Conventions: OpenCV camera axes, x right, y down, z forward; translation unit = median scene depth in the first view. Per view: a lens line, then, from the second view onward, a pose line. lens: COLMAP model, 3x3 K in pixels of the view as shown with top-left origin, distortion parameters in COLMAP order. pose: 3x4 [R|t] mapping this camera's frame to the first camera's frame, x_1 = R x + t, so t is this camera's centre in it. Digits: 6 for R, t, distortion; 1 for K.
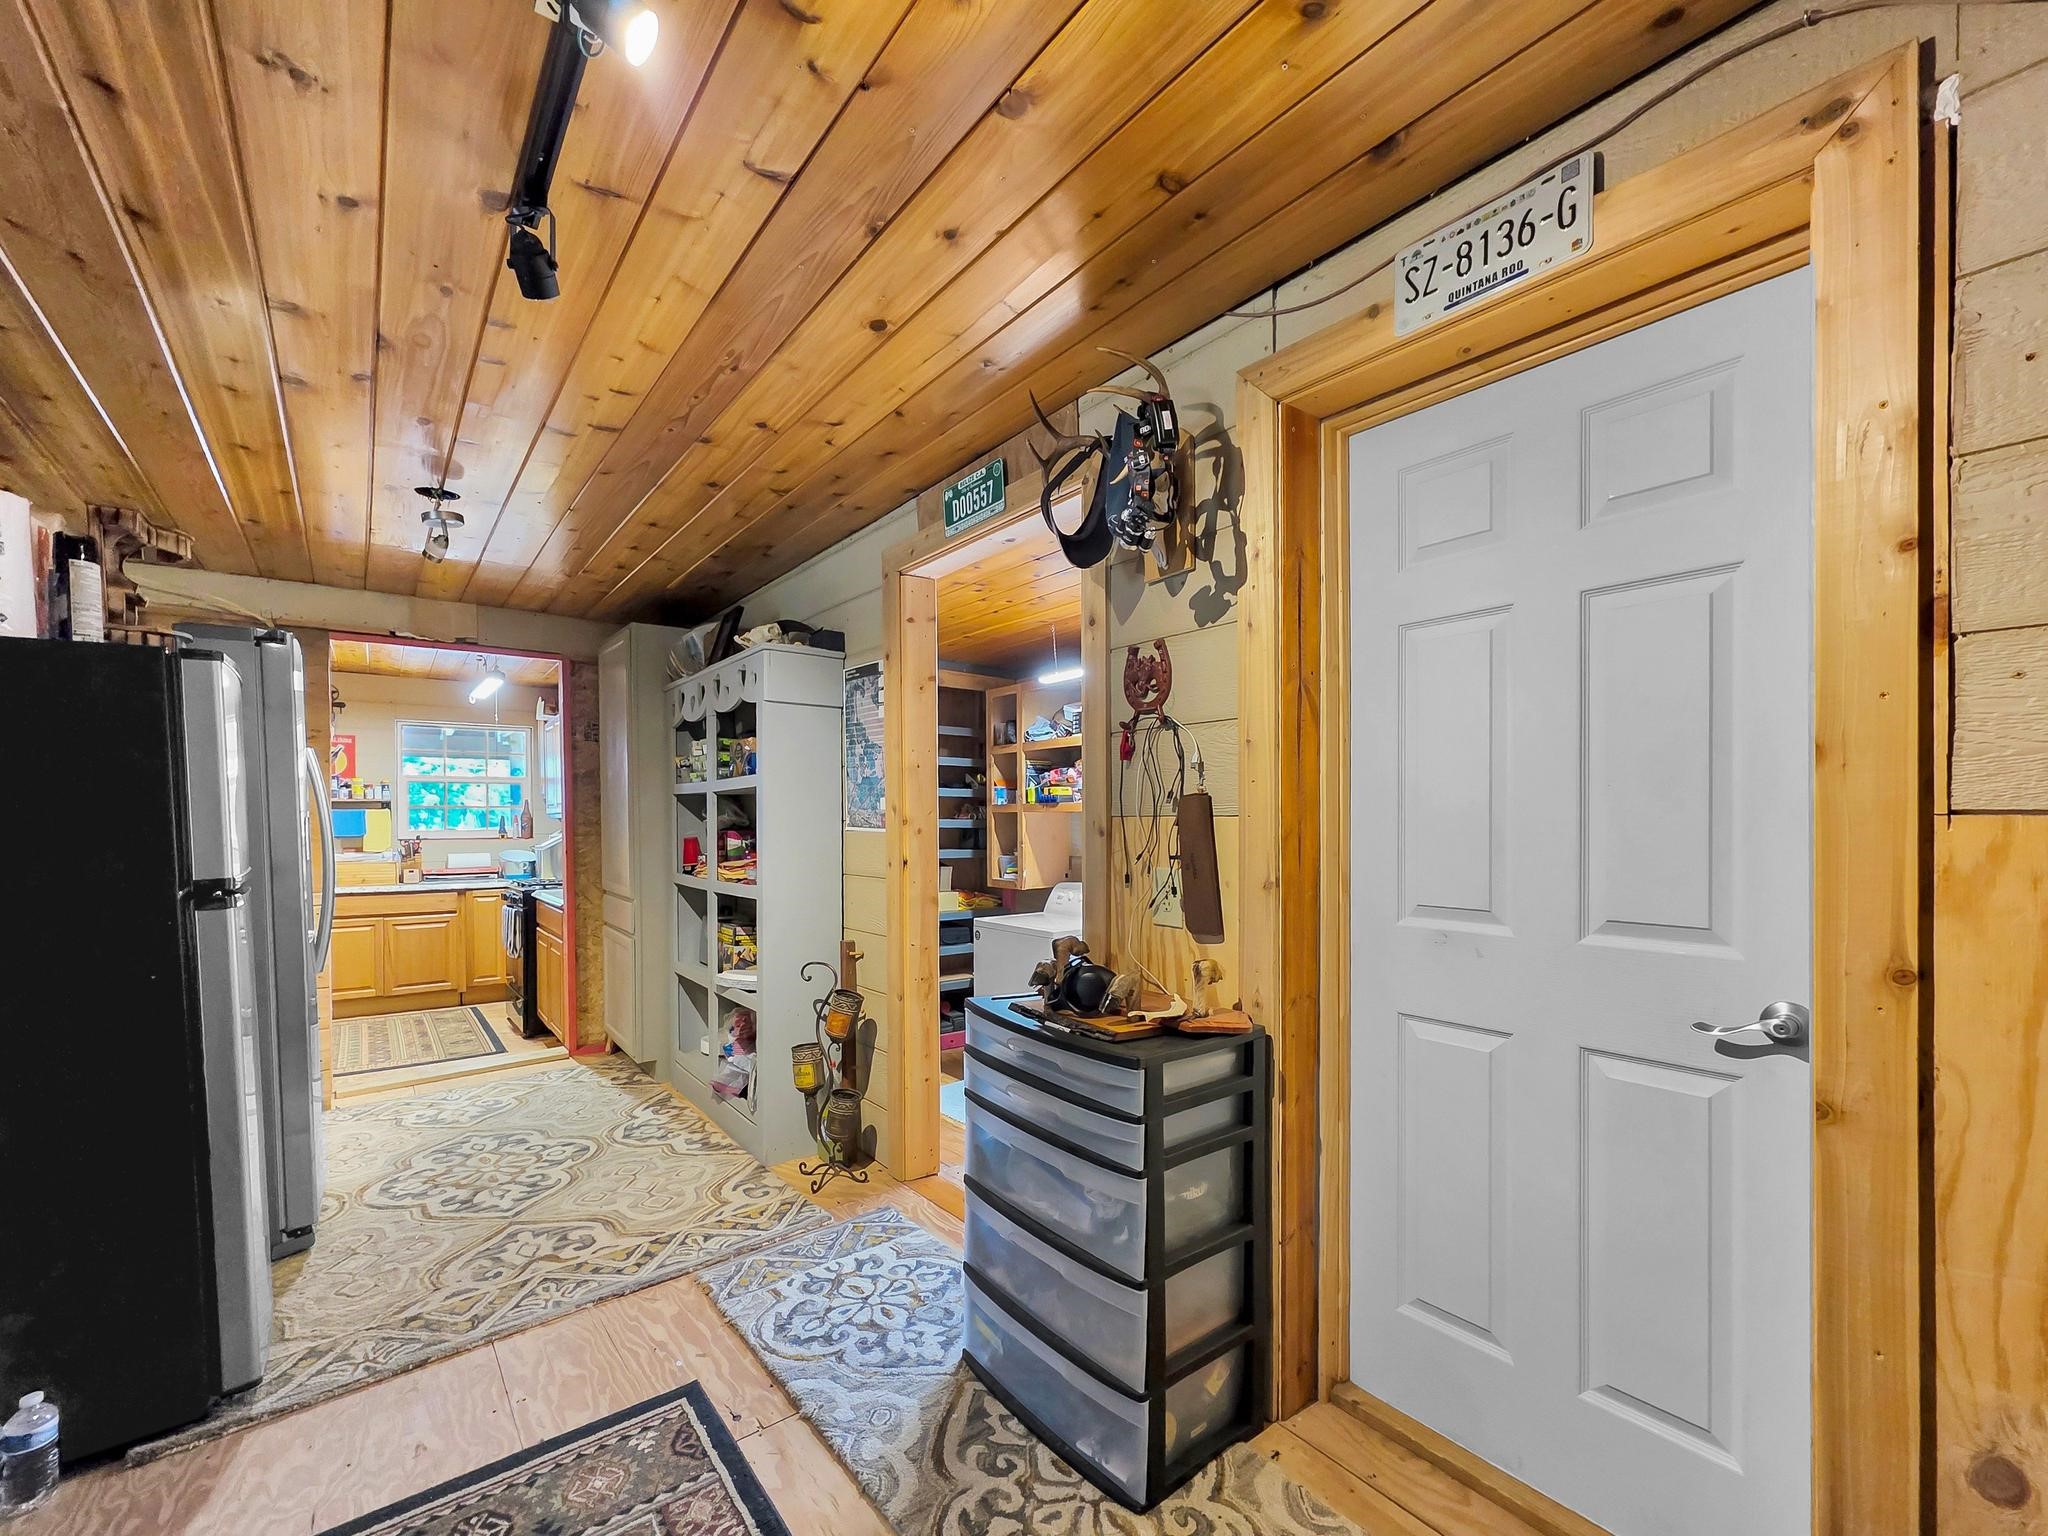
lens RADIAL K [[836.9, 0, 1040.1], [0, 836.9, 829.2], [0, 0, 1]] dist [0.009143, -0.000719]
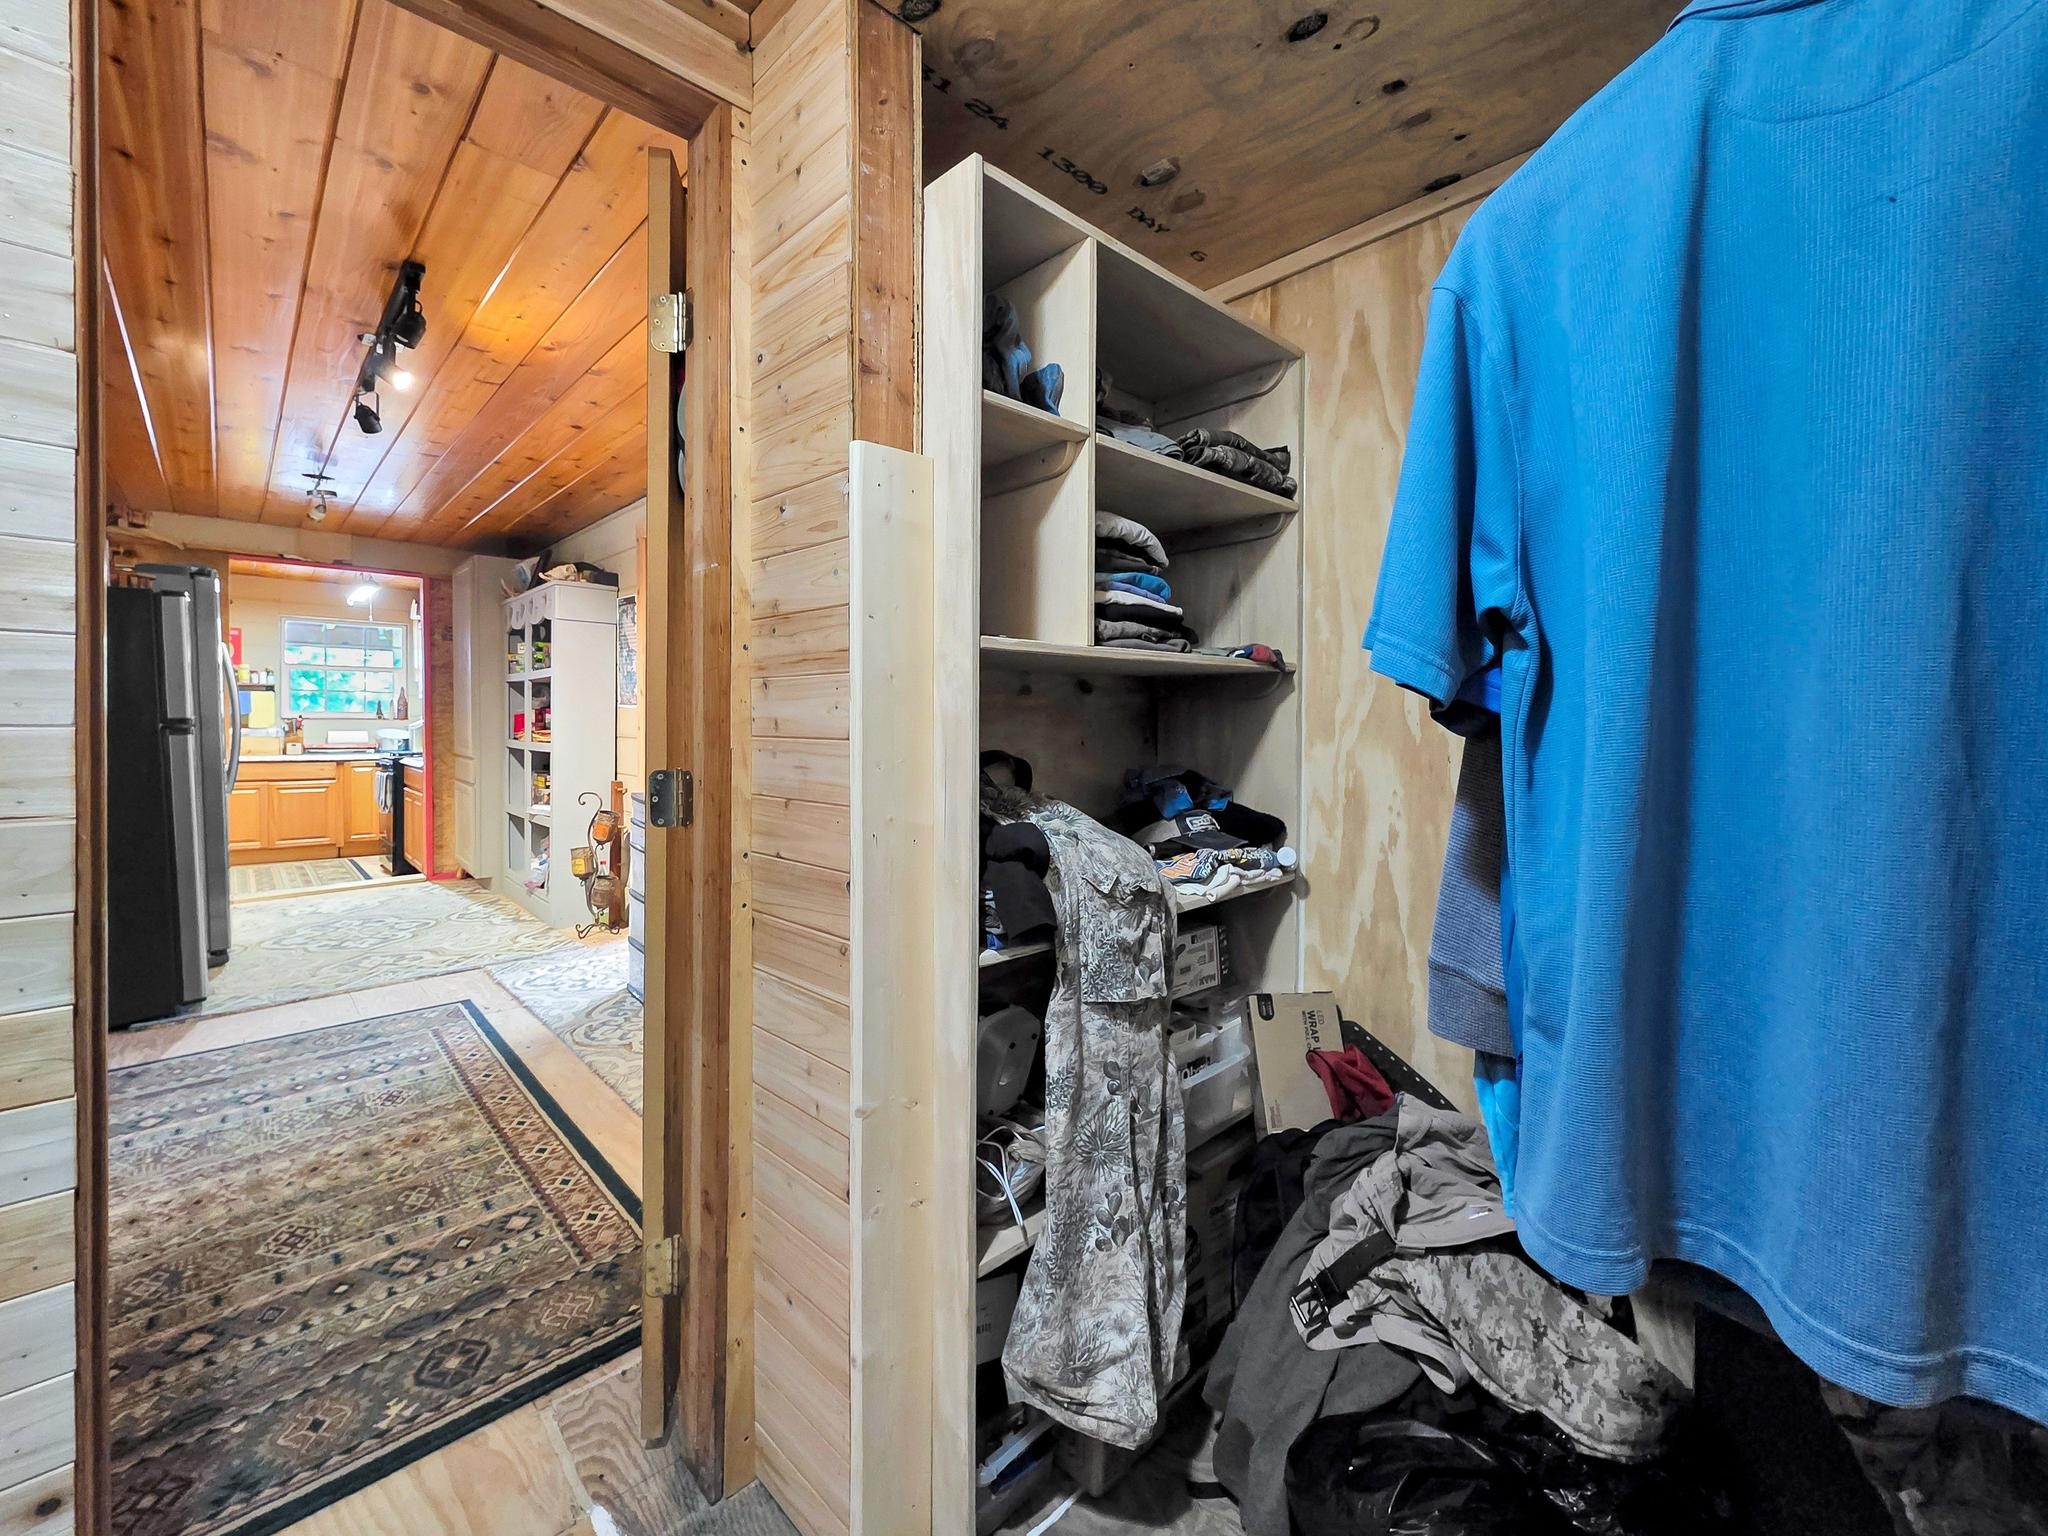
lens RADIAL K [[801.5, 0, 1050.5], [0, 801.5, 734.0], [0, 0, 1]] dist [0.000067, 0.000658]
pose [[0.993139, 0.012105, 0.116314, 0.317123], [-0.012817, 0.999903, 0.005371, 0.027626], [-0.116238, -0.006825, 0.993198, -0.434367]]
